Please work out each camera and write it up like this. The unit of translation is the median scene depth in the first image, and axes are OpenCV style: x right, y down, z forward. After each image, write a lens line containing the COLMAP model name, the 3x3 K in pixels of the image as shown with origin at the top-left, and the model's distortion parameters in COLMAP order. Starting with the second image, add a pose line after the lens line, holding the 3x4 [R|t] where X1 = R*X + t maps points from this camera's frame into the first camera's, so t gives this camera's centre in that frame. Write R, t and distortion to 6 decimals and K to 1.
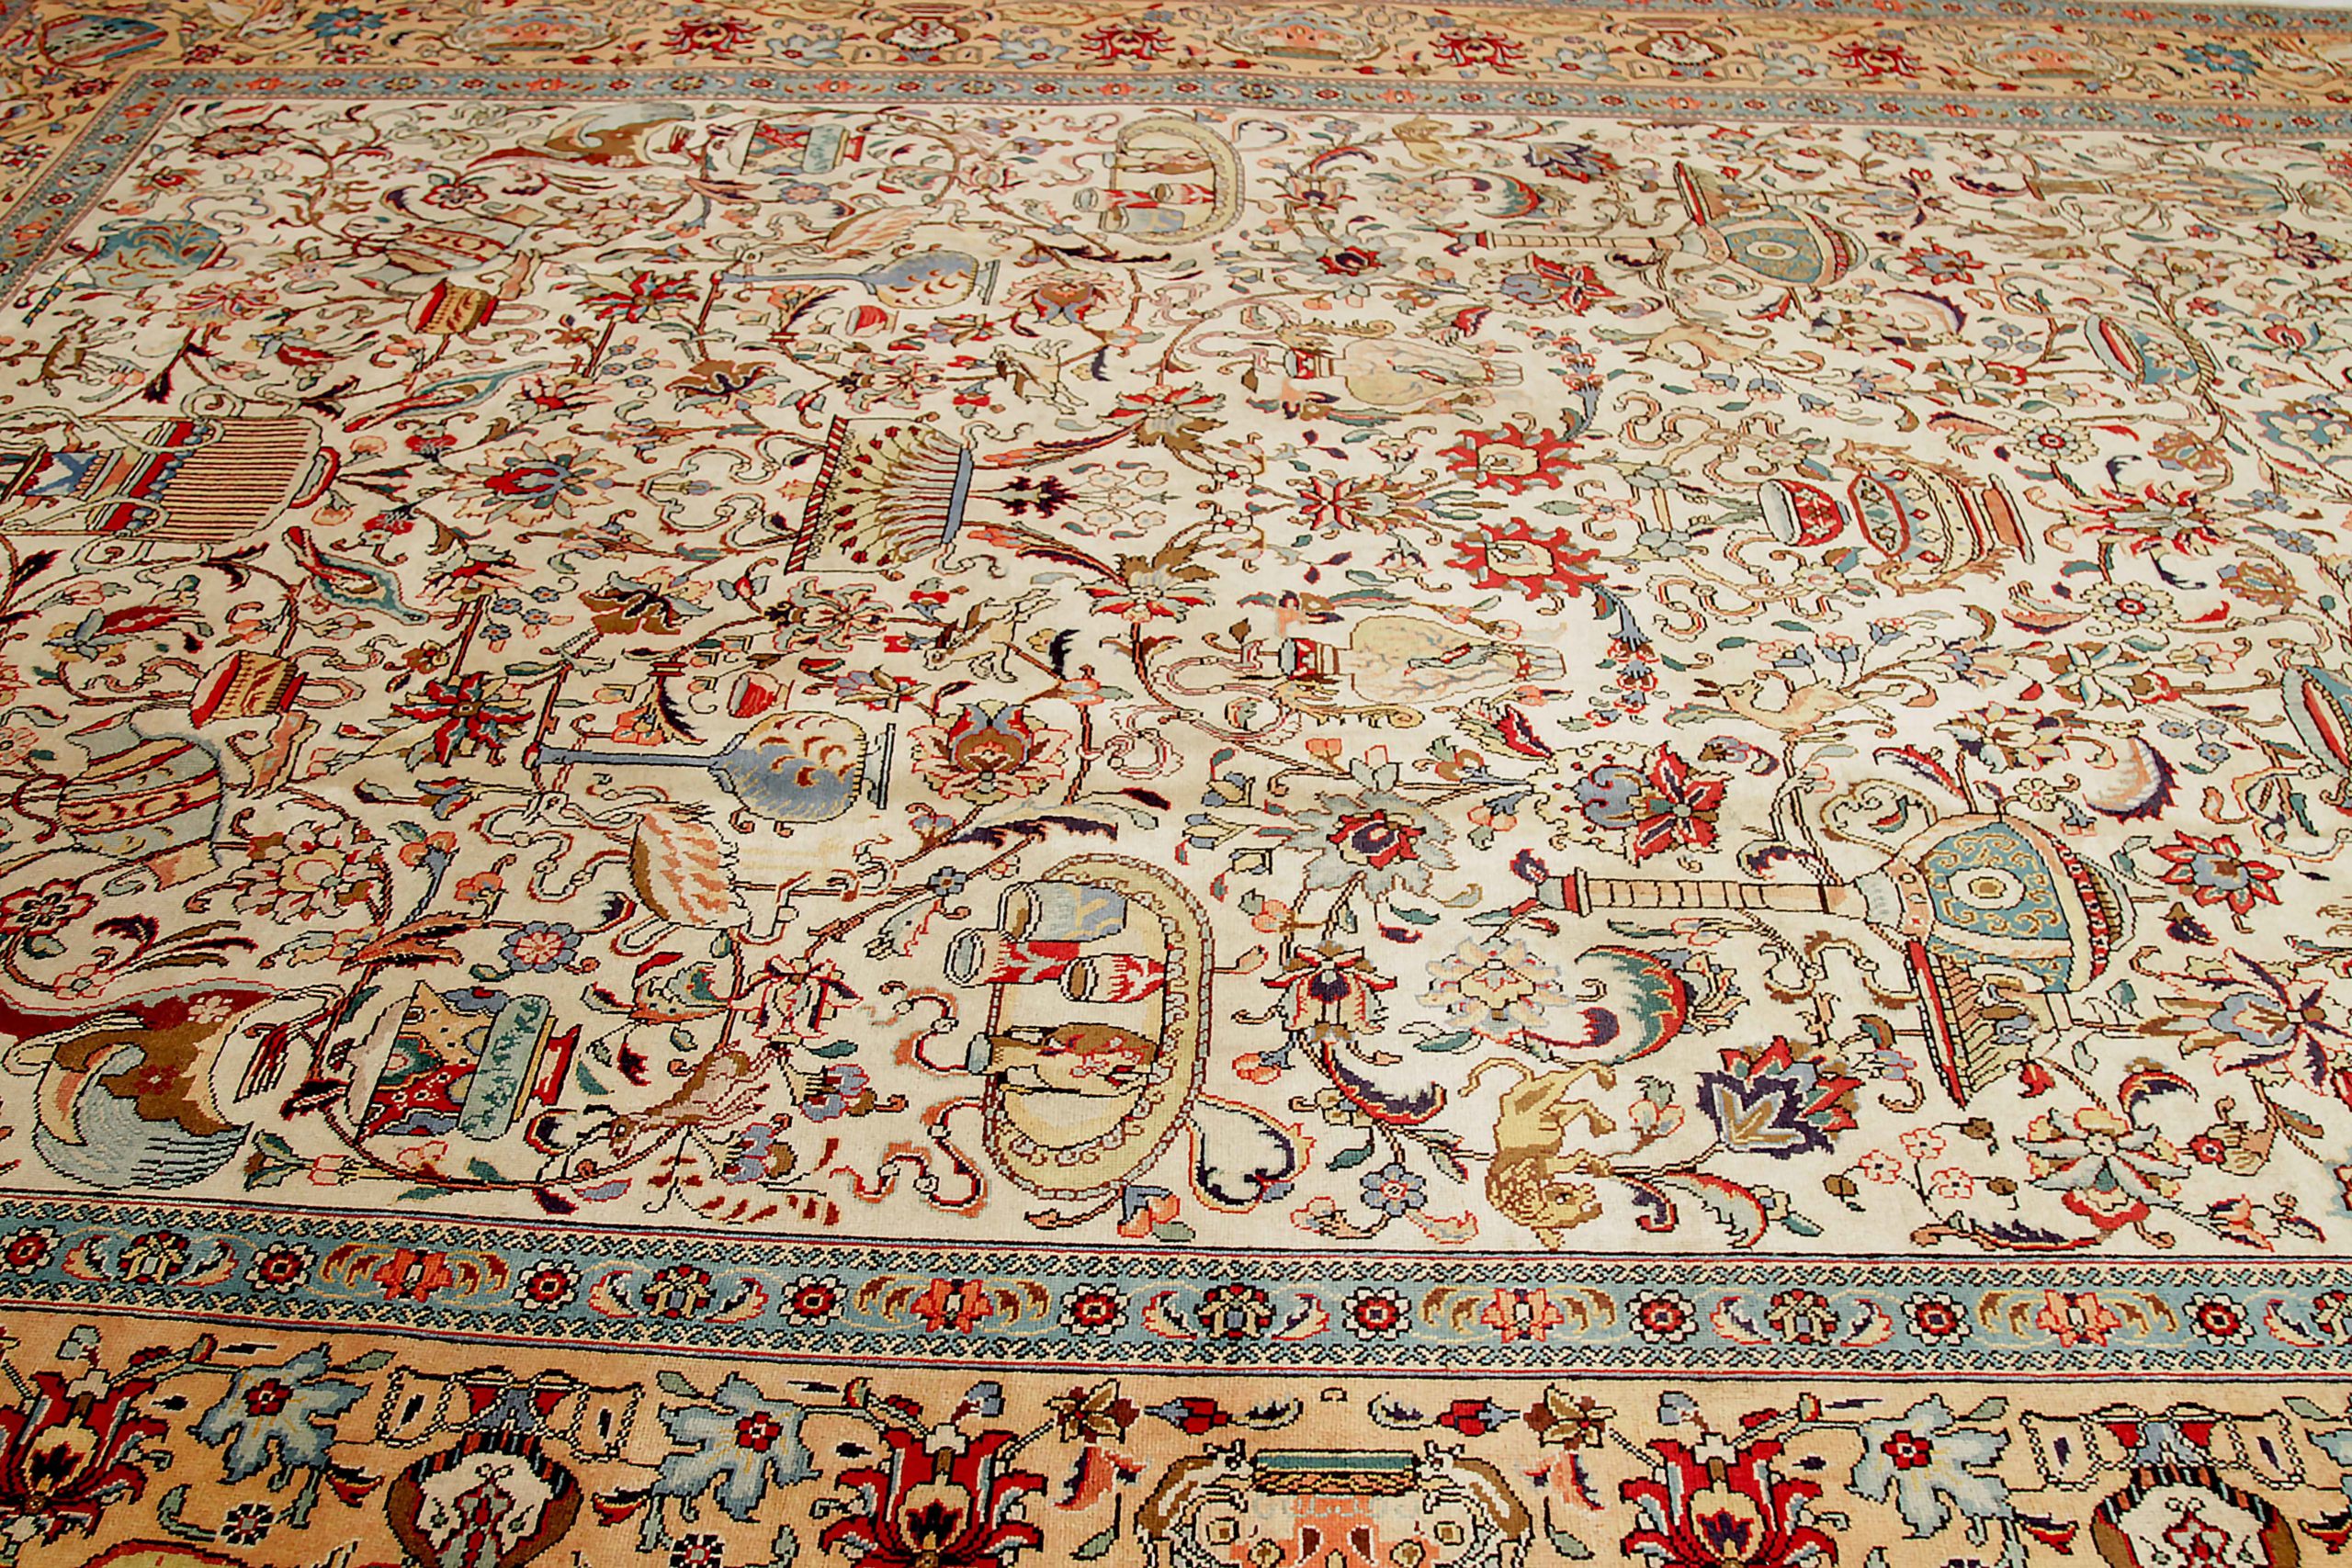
lens RADIAL K [[2520.3, 0, 1164.6], [0, 2520.3, 825.5], [0, 0, 1]] dist [-0.124206, 0.053528]
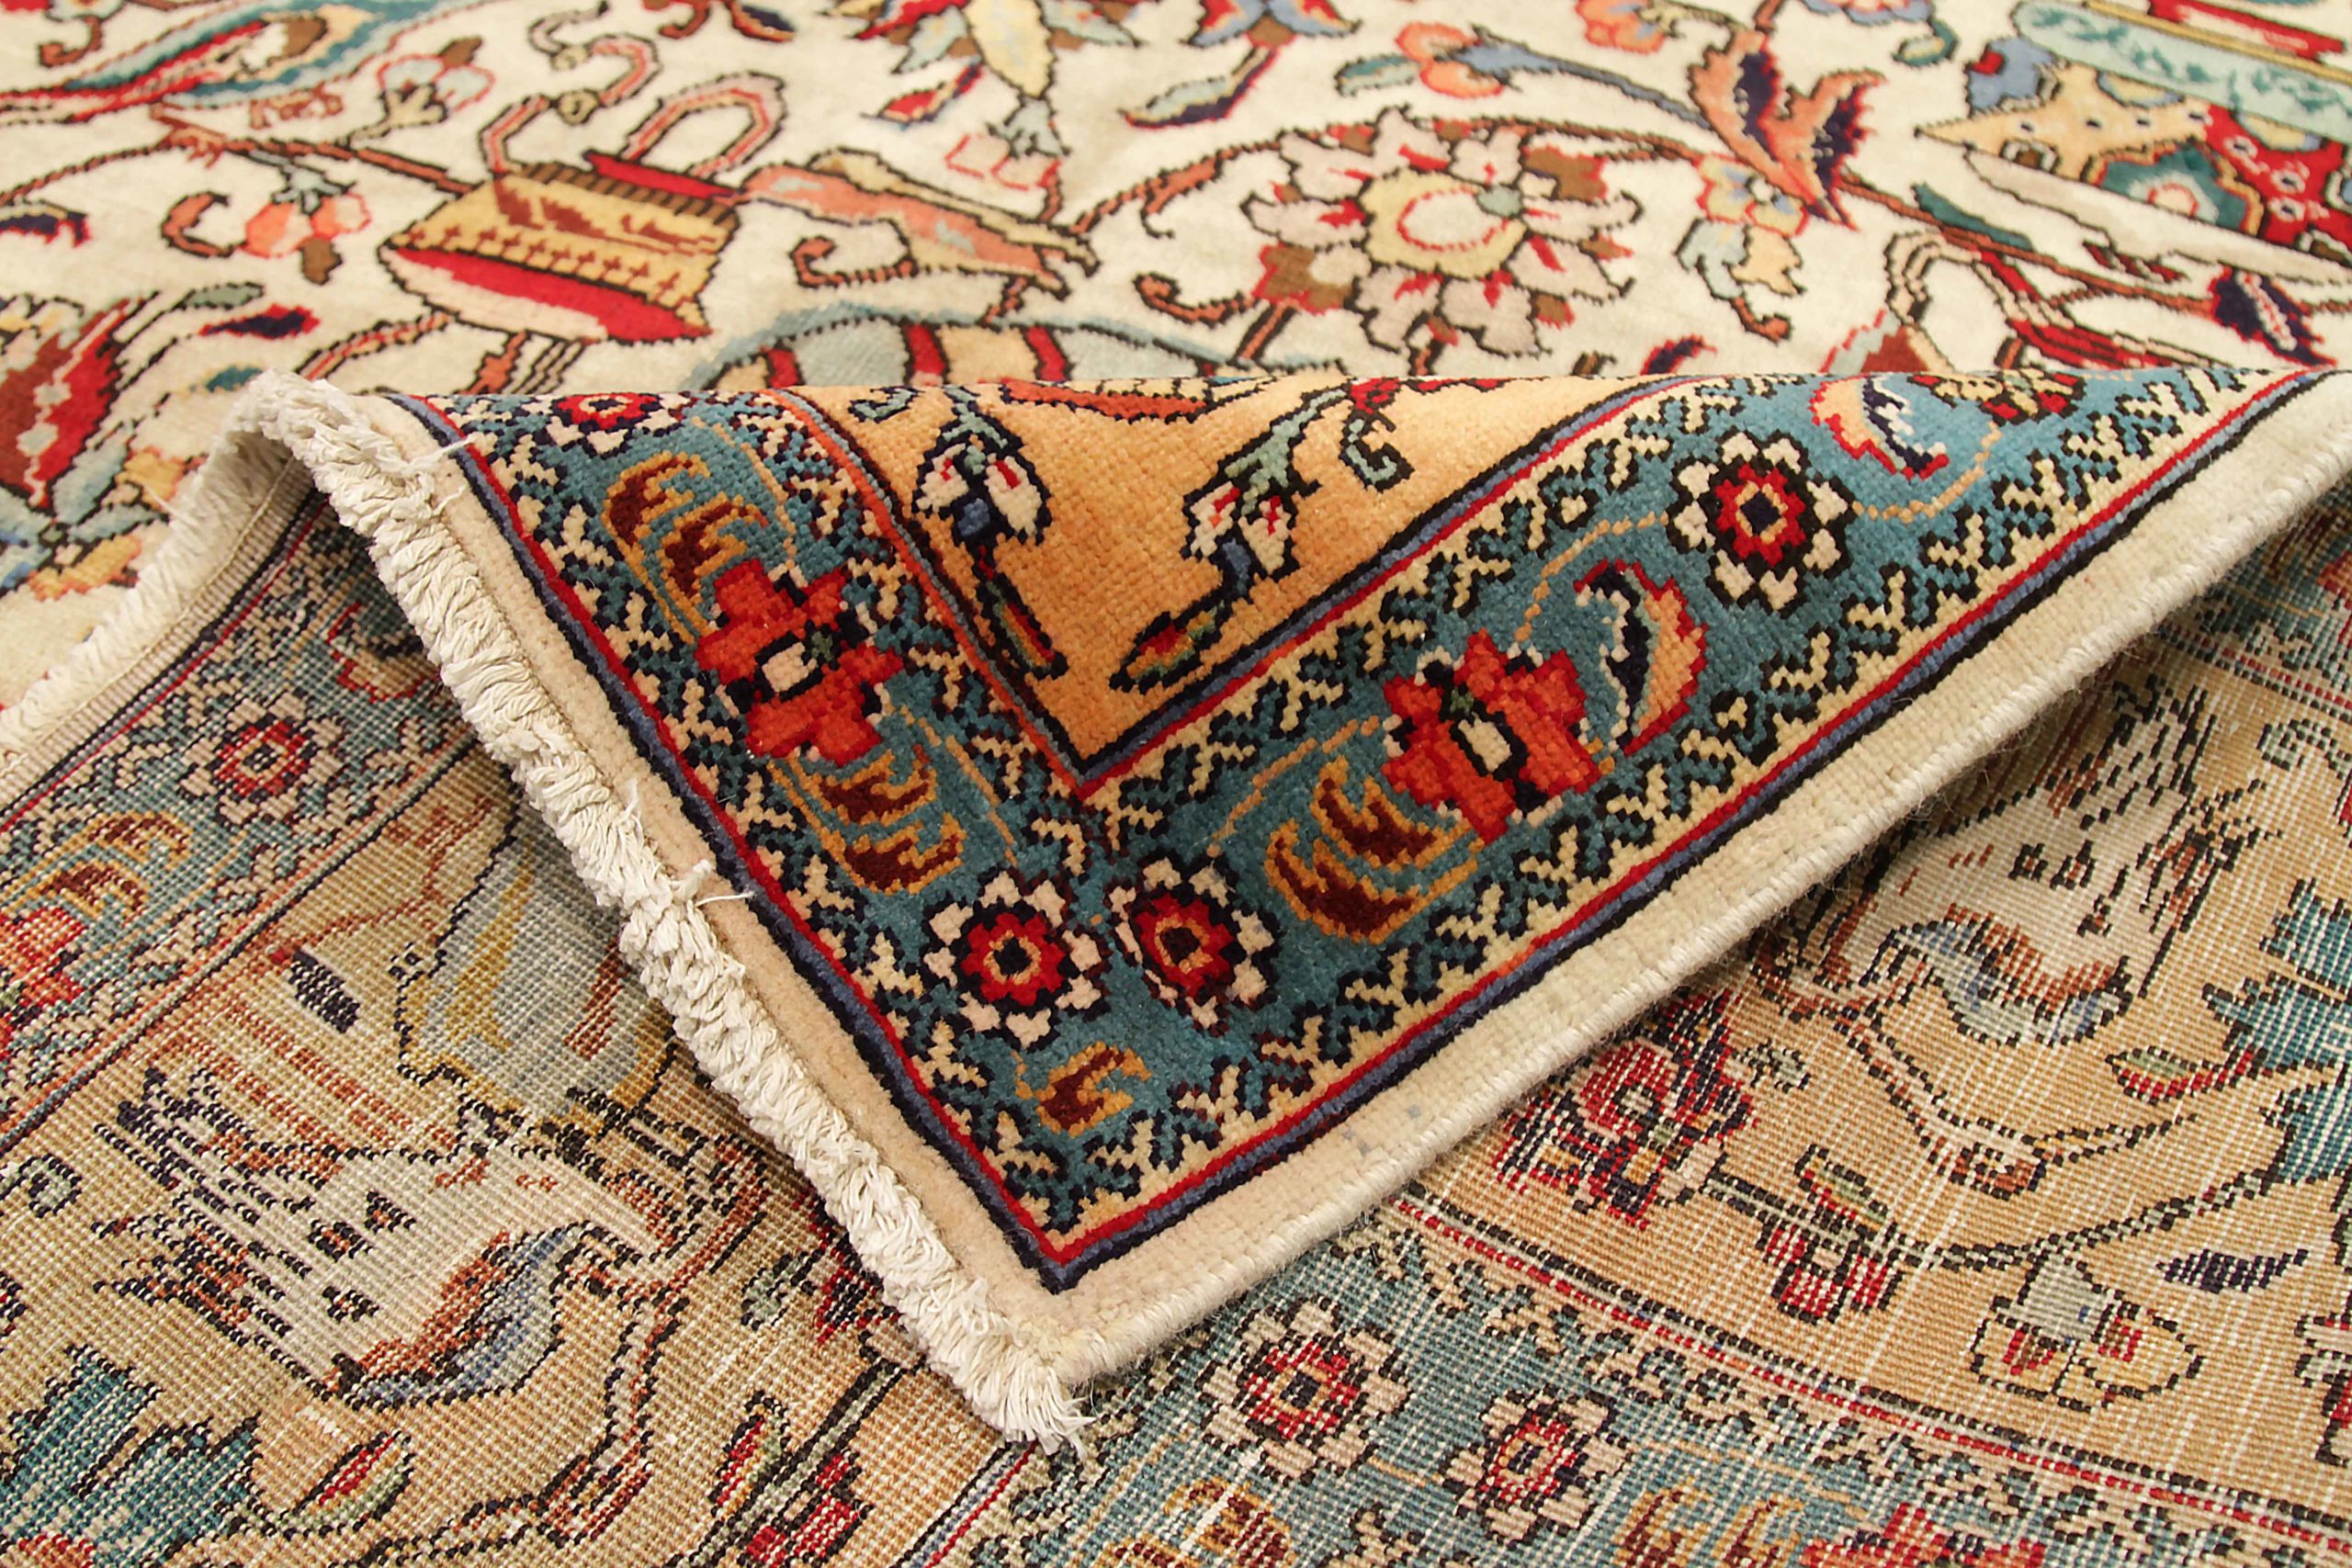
lens RADIAL K [[2520.3, 0, 1164.6], [0, 2520.3, 825.5], [0, 0, 1]] dist [-0.124206, 0.053528]
pose [[0.422875, -0.716985, 0.554175, -0.559602], [0.565109, 0.686715, 0.457246, -0.108201], [-0.708398, 0.119811, 0.695569, 0.638926]]
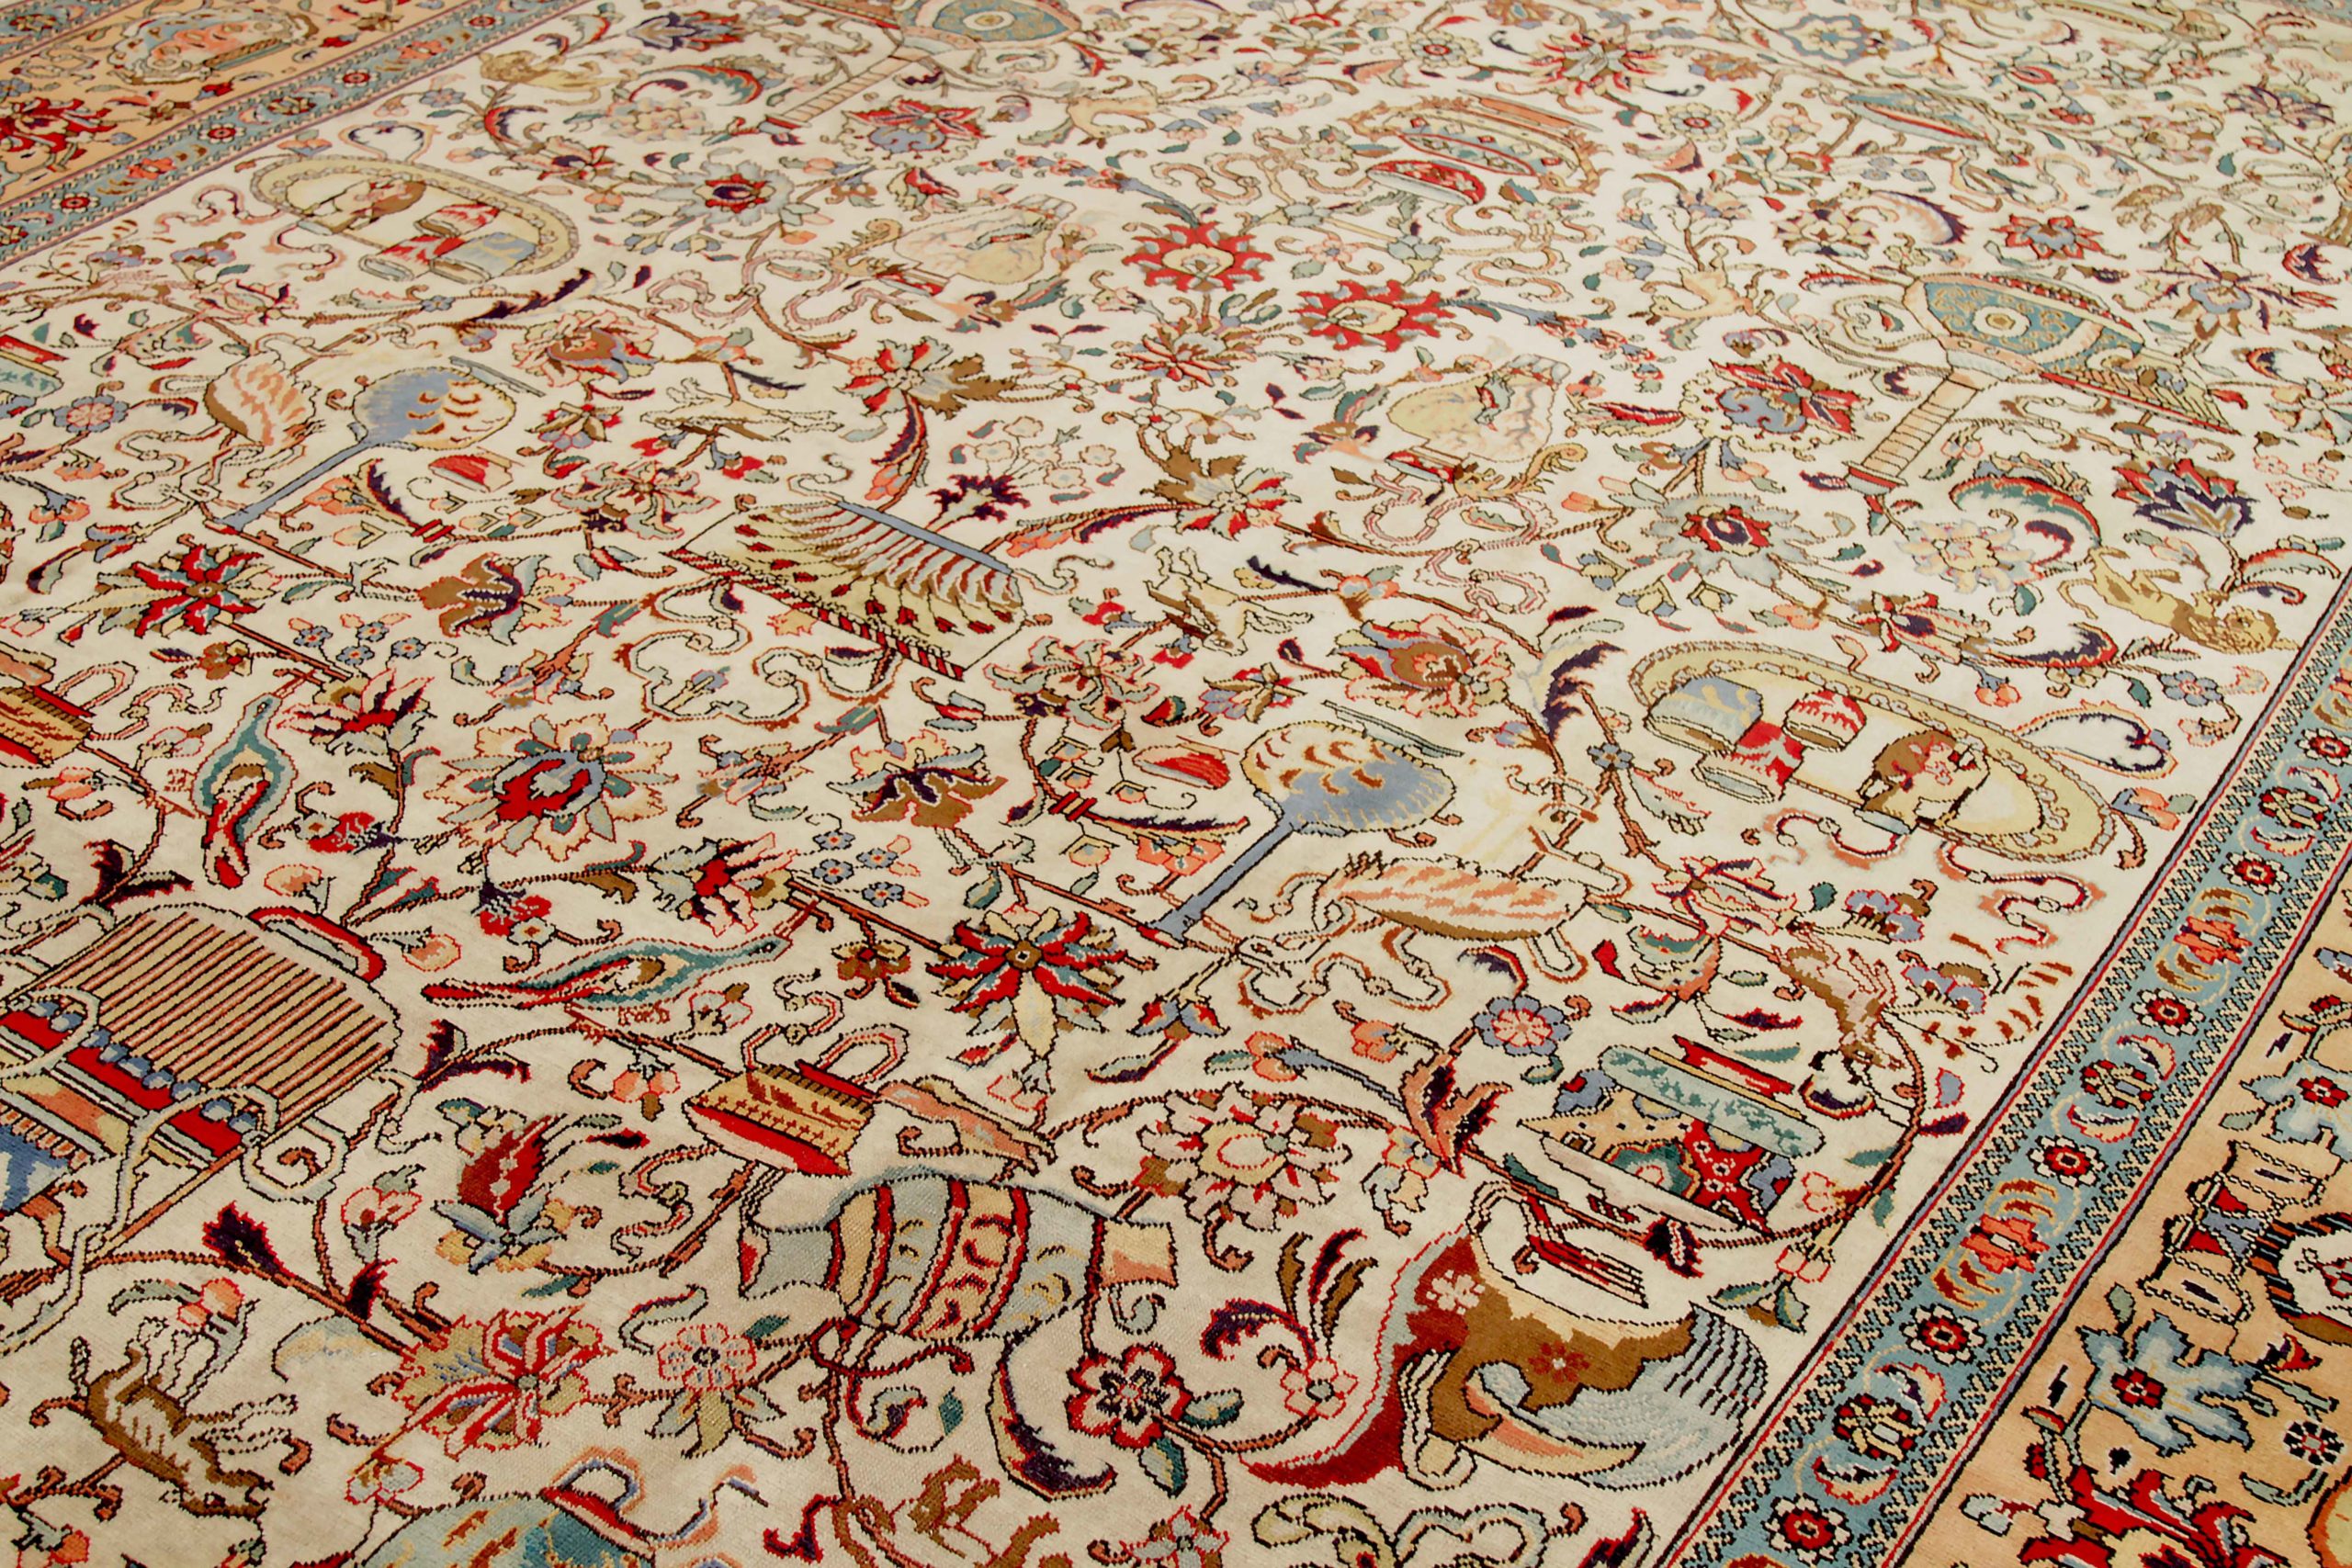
lens RADIAL K [[3069.0, 0, 1144.2], [0, 3069.0, 778.2], [0, 0, 1]] dist [-0.073223, 0.055914]
pose [[0.538361, -0.494958, 0.682044, -0.801984], [0.511279, 0.835208, 0.202539, -0.242034], [-0.669896, 0.239676, 0.702705, 0.274062]]
